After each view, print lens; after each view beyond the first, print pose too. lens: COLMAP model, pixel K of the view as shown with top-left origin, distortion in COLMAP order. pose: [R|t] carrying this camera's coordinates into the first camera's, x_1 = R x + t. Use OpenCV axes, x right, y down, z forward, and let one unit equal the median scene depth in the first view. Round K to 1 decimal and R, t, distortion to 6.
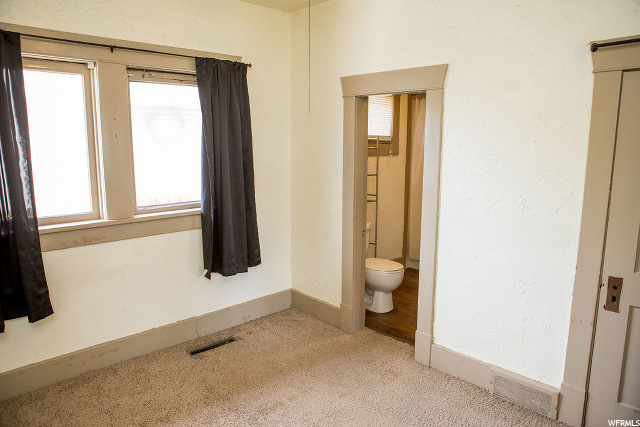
lens RADIAL K [[463.3, 0, 320.0], [0, 463.3, 213.5], [0, 0, 1]] dist [-0.105808, 0.065007]
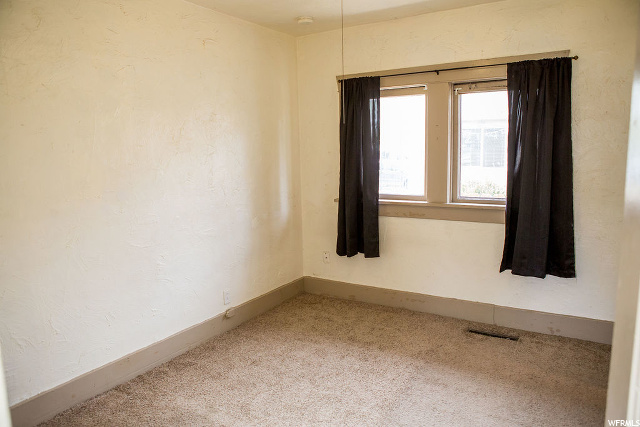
lens RADIAL K [[463.3, 0, 320.0], [0, 463.3, 213.5], [0, 0, 1]] dist [-0.105808, 0.065007]
pose [[0.199631, 0.130699, -0.971115, 0.730093], [-0.125801, 0.986281, 0.106879, -0.054658], [0.971762, 0.100831, 0.213335, 0.387326]]
